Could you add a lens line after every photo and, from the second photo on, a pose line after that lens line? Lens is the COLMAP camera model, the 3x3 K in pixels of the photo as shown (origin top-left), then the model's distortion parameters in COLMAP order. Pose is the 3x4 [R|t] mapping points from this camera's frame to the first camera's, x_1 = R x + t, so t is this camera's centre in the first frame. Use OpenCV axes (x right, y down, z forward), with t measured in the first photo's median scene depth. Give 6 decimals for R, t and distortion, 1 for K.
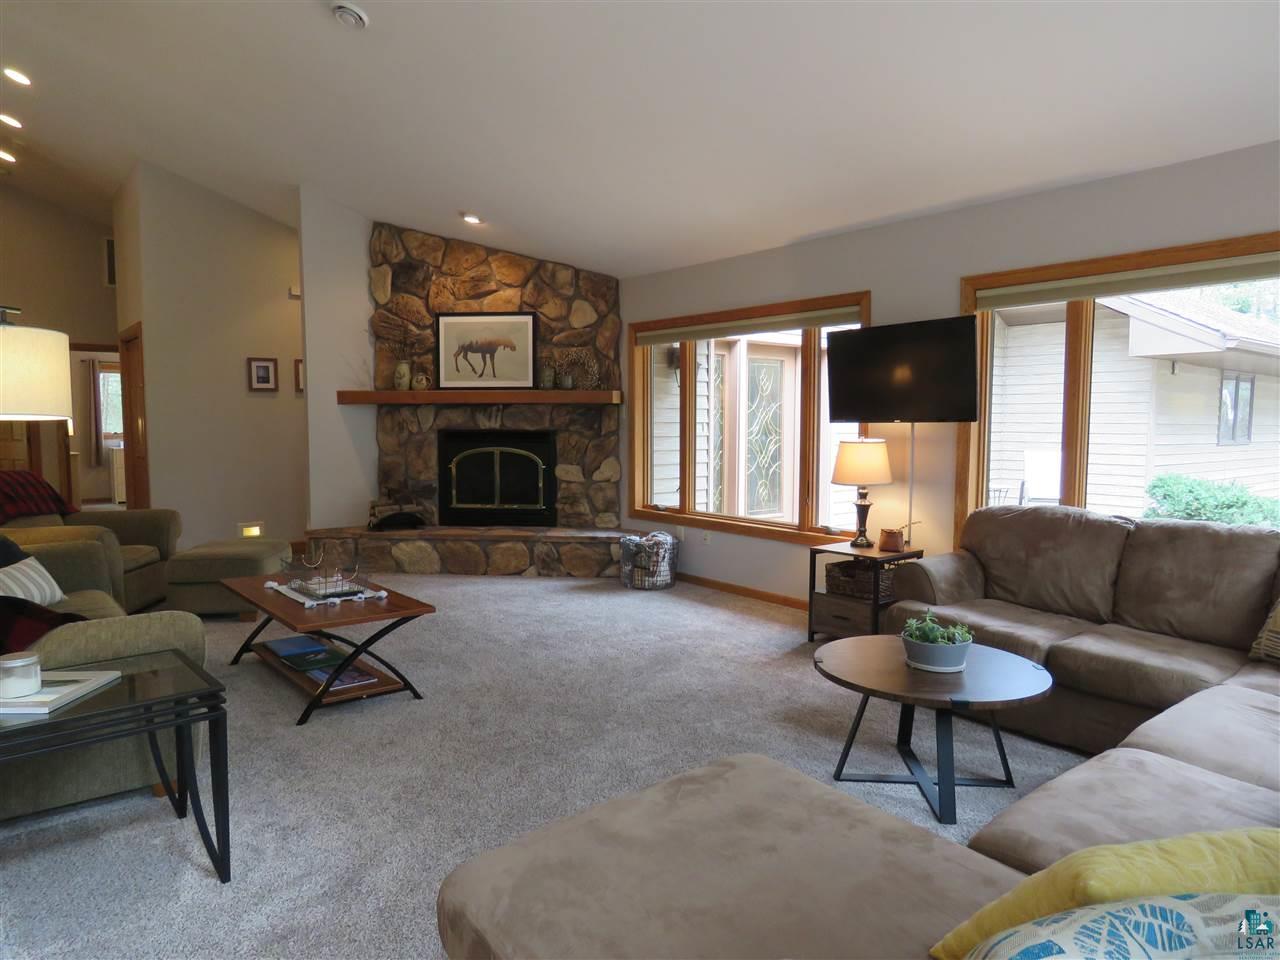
lens RADIAL K [[815.0, 0, 640.2], [0, 815.0, 476.8], [0, 0, 1]] dist [-0.000754, 0.000078]
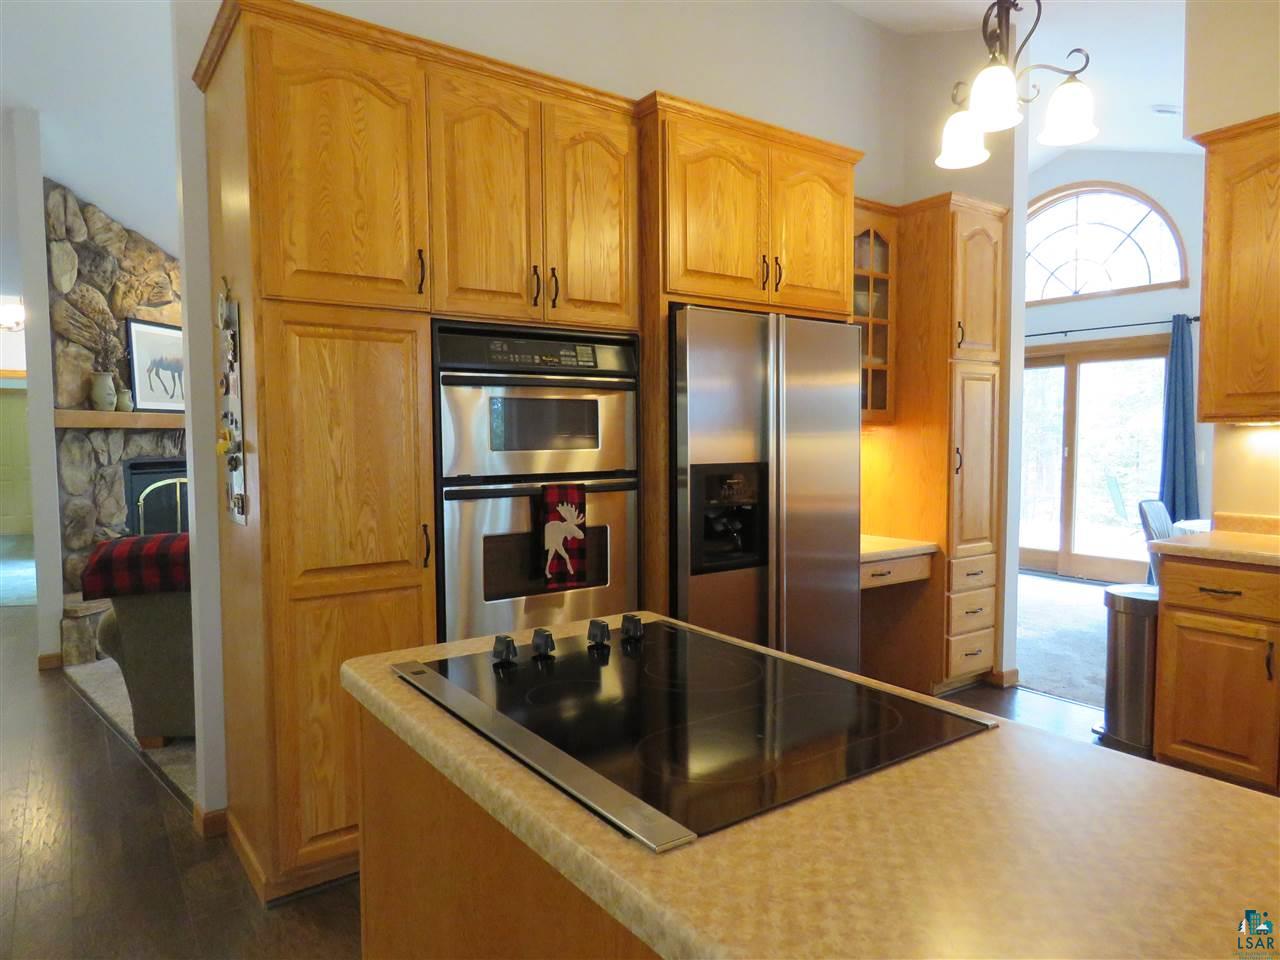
lens RADIAL K [[815.0, 0, 639.8], [0, 815.0, 483.6], [0, 0, 1]] dist [-0.000754, 0.000078]
pose [[0.069546, -0.058608, 0.995856, -1.031452], [0.075146, 0.995744, 0.053354, -0.040082], [-0.994744, 0.071125, 0.073654, 0.439285]]
